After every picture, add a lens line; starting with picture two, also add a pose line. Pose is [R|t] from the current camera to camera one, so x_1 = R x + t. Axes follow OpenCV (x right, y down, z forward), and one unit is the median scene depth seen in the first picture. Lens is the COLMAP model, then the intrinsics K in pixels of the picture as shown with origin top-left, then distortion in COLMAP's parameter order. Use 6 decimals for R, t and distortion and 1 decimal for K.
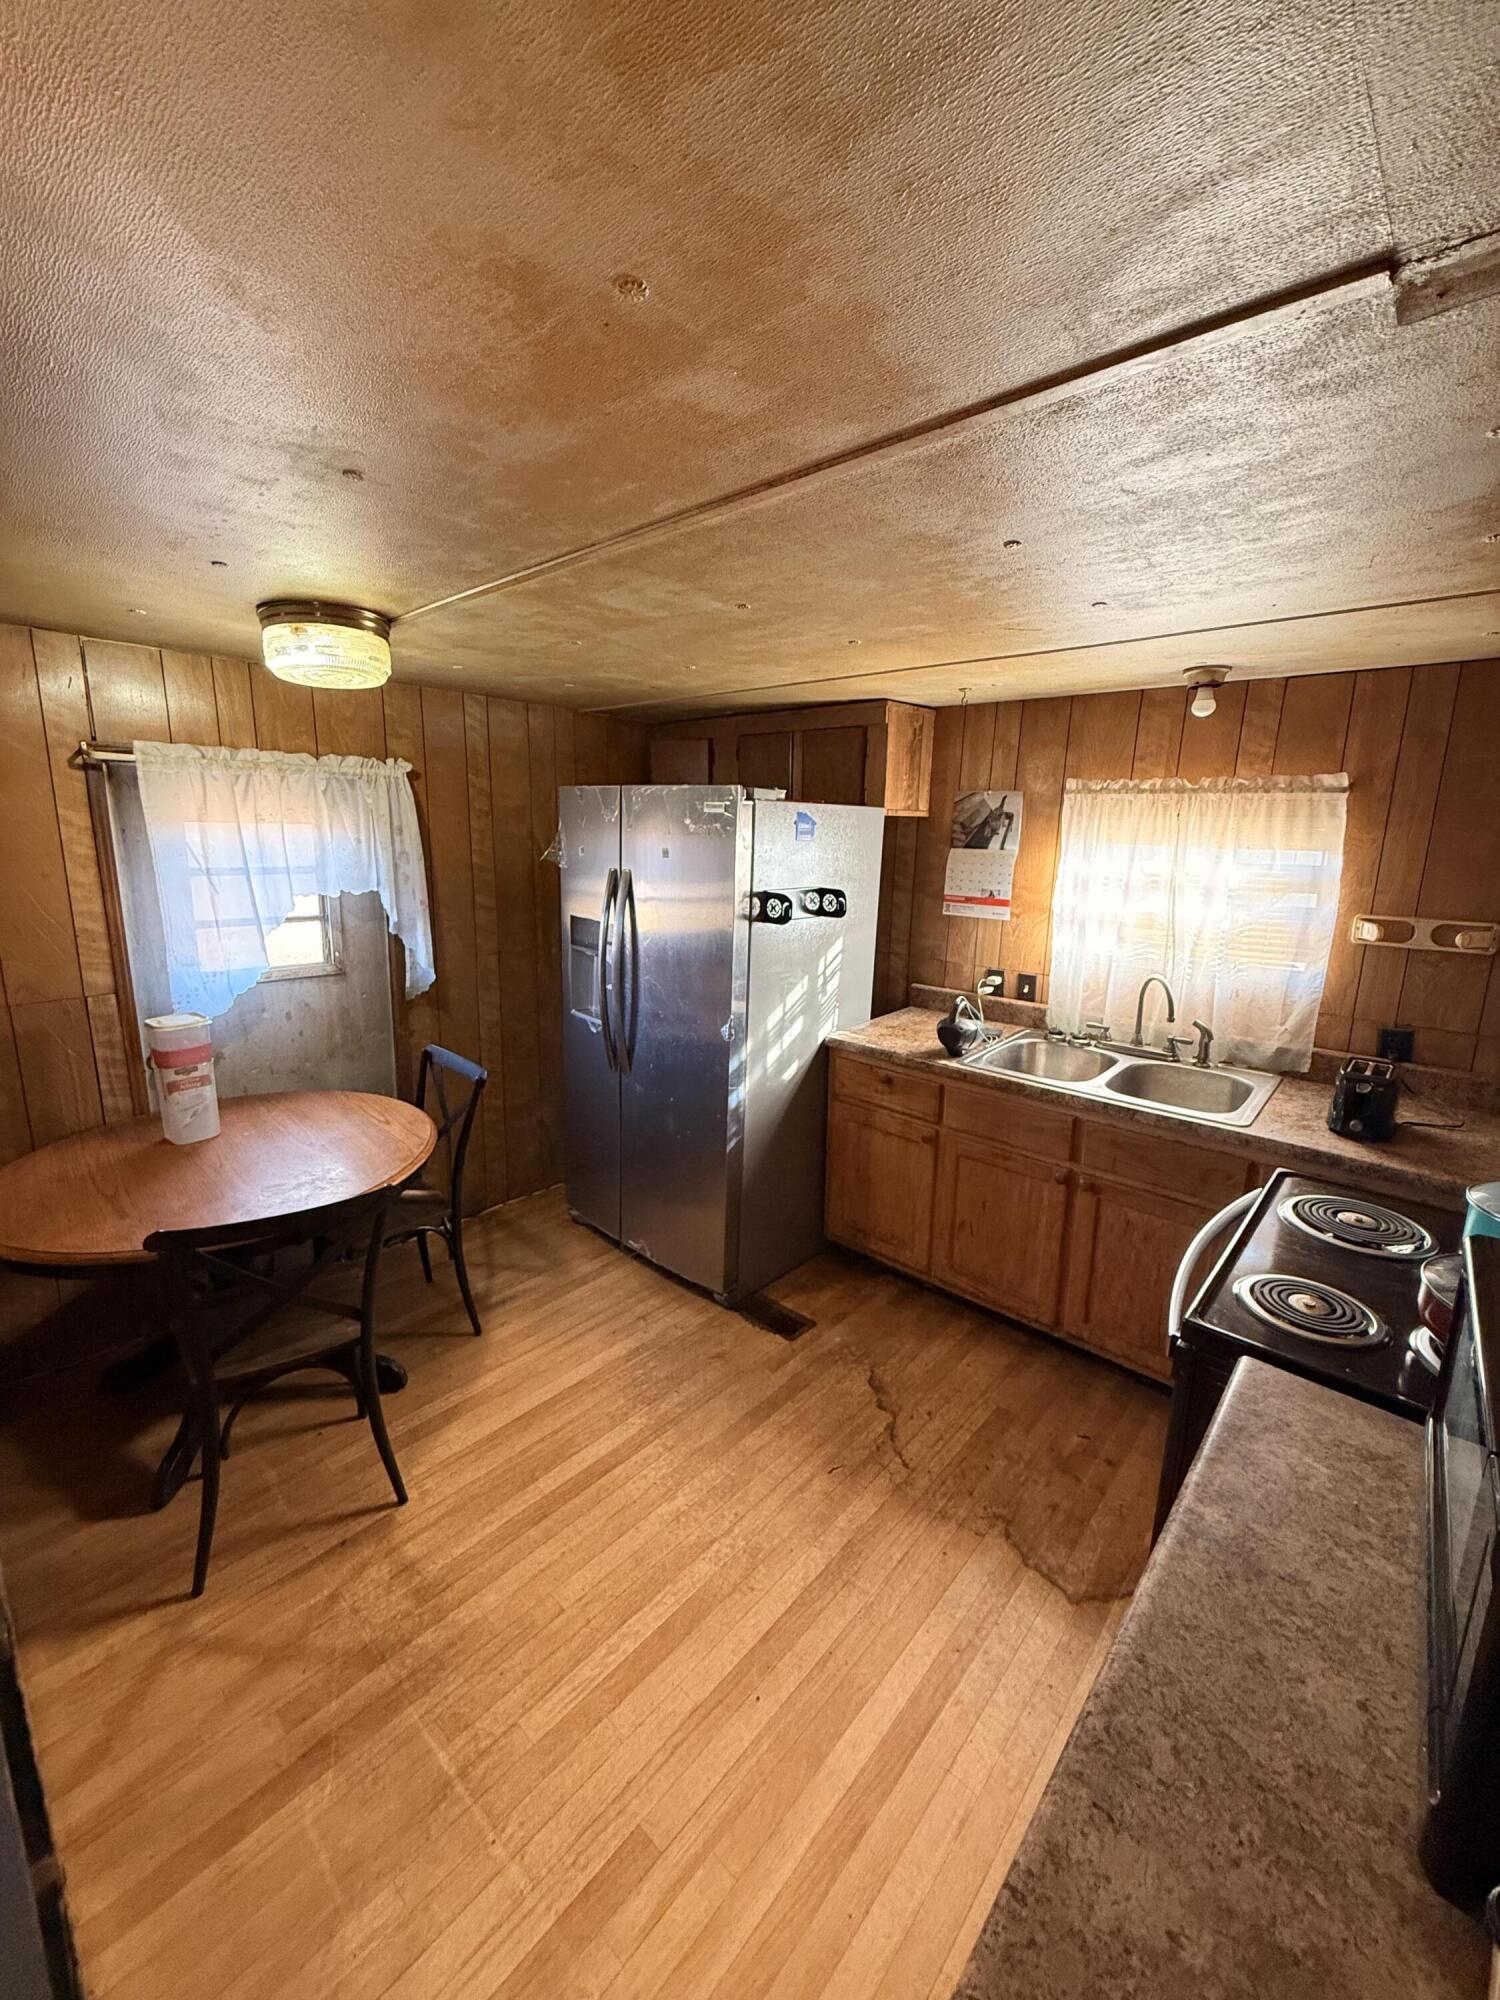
lens RADIAL K [[798.1, 0, 757.8], [0, 798.1, 993.2], [0, 0, 1]] dist [-0.003219, -0.000301]
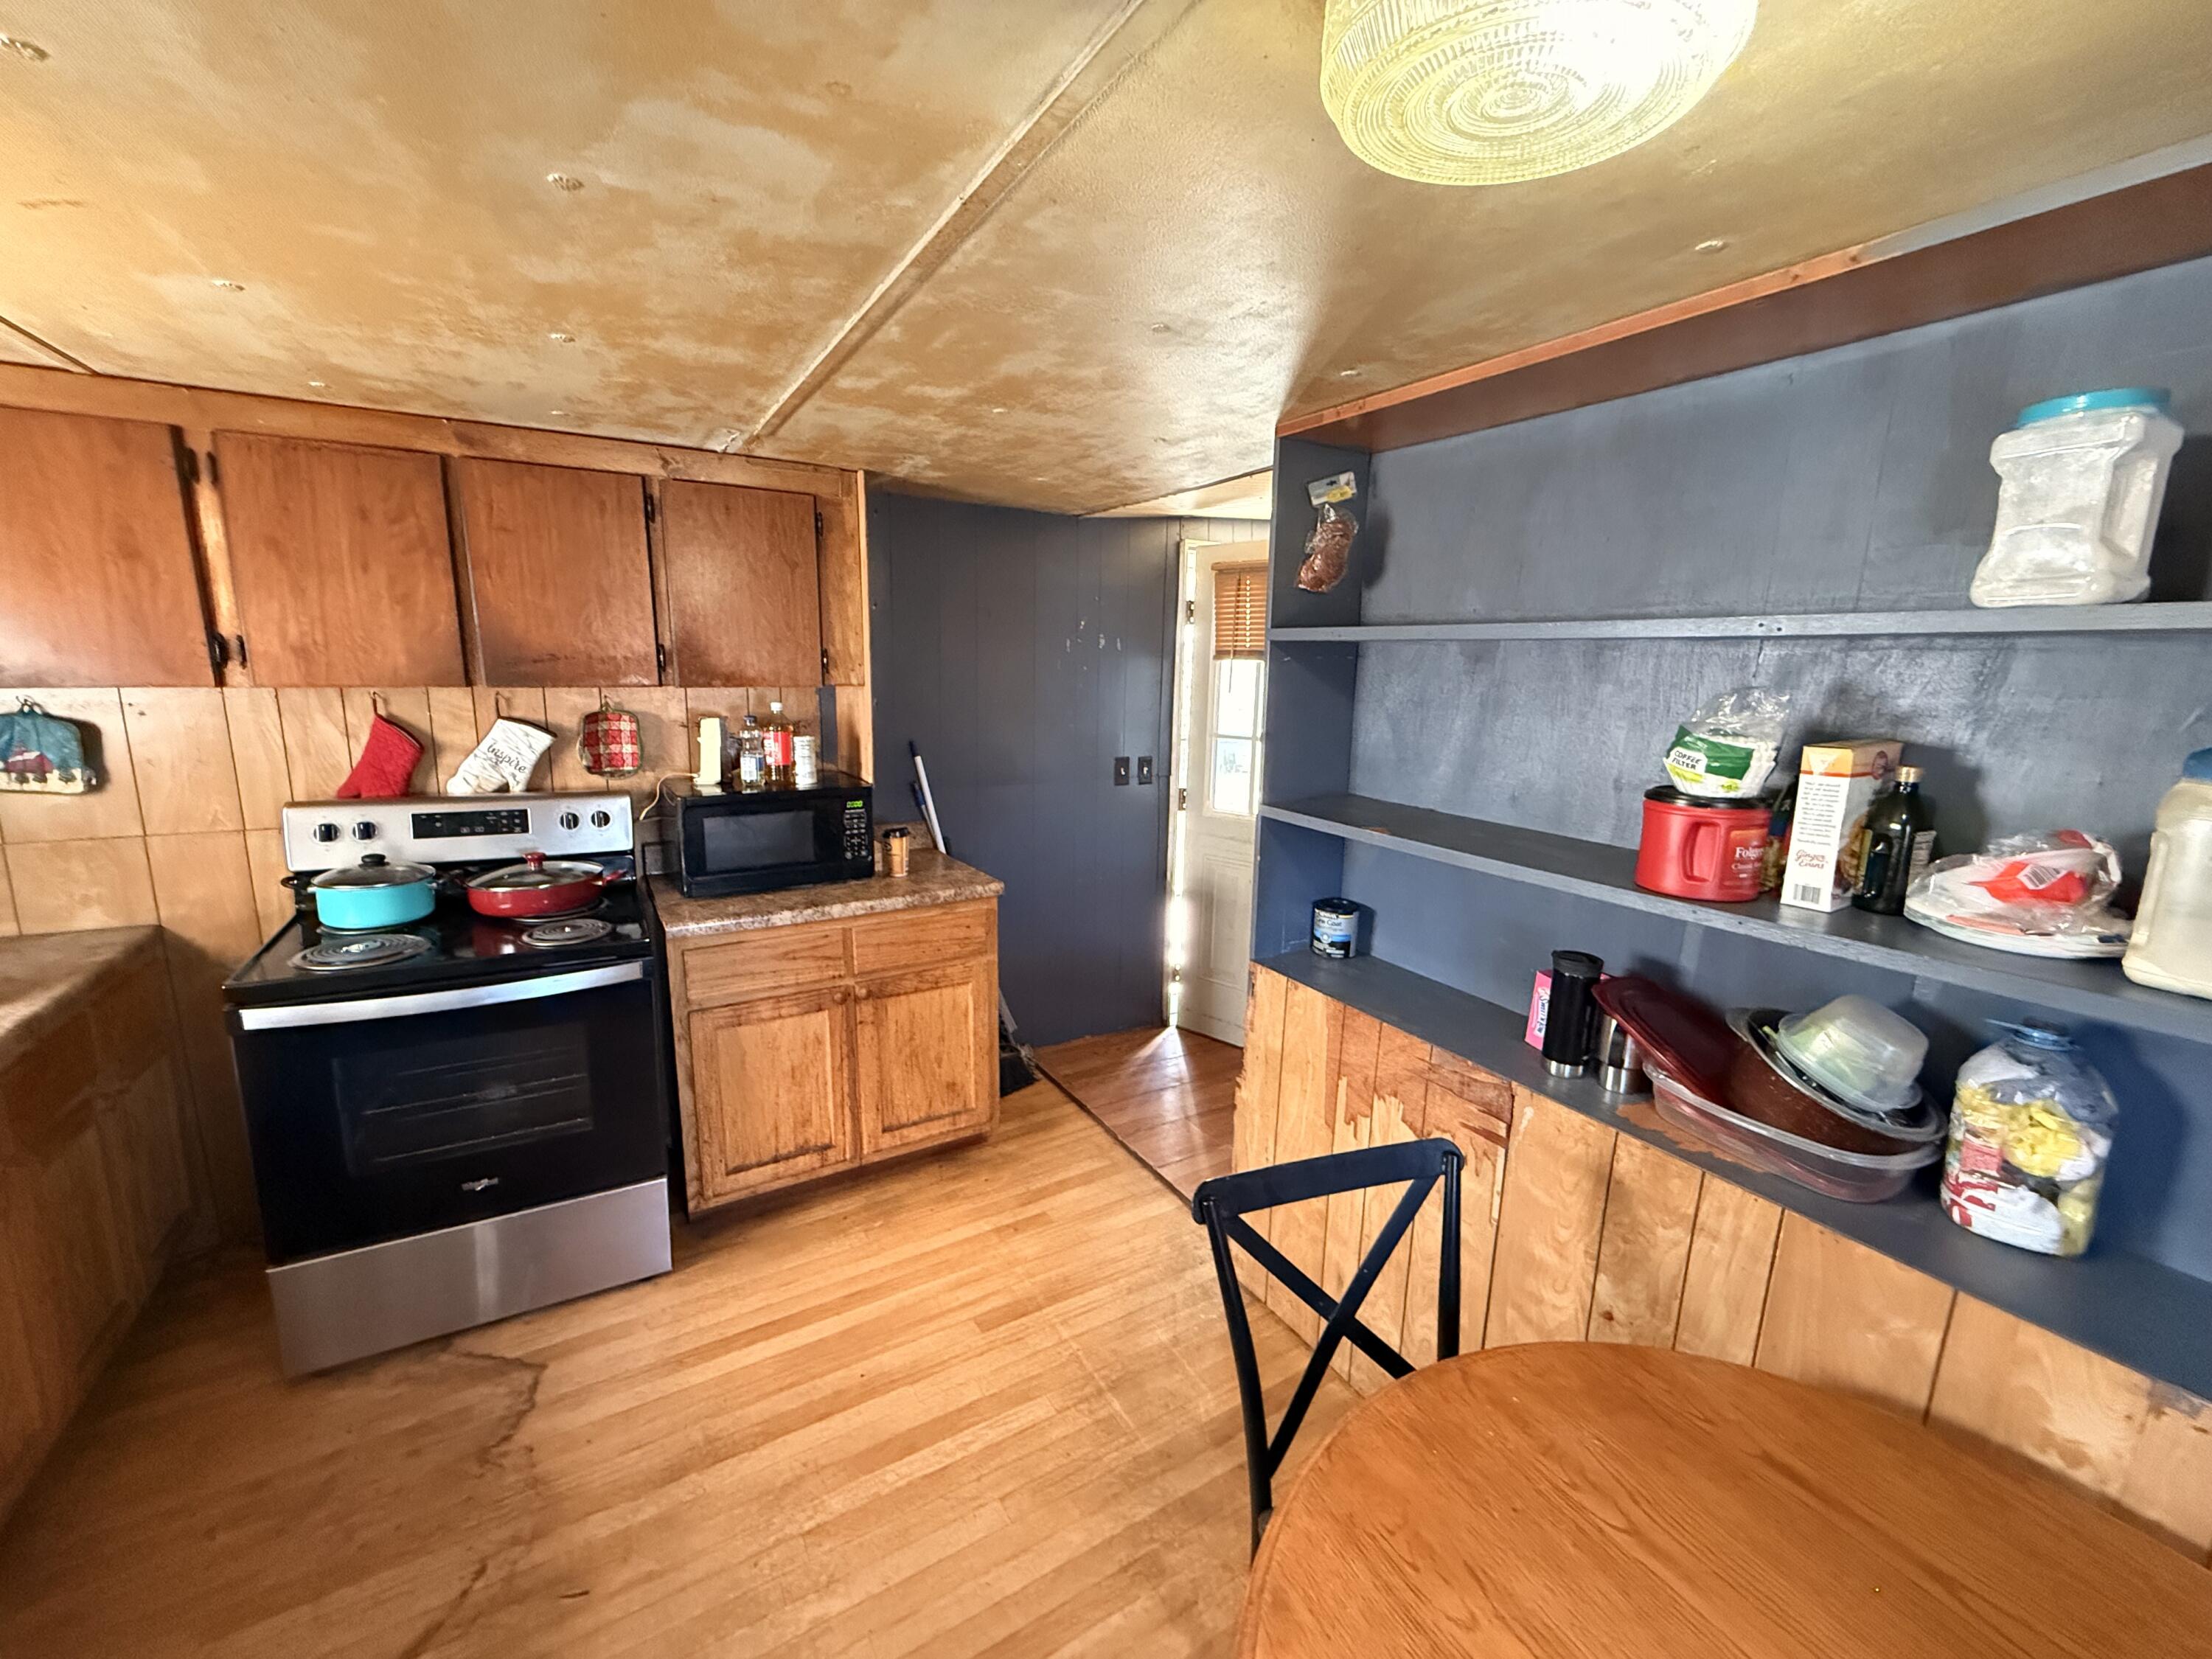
lens RADIAL K [[882.6, 0, 1102.5], [0, 882.6, 829.1], [0, 0, 1]] dist [-0.003219, -0.000301]
pose [[-0.952855, -0.100640, 0.286249, -0.597321], [0.016072, 0.925328, 0.378828, -0.326120], [-0.303000, 0.365569, -0.880086, 1.657394]]
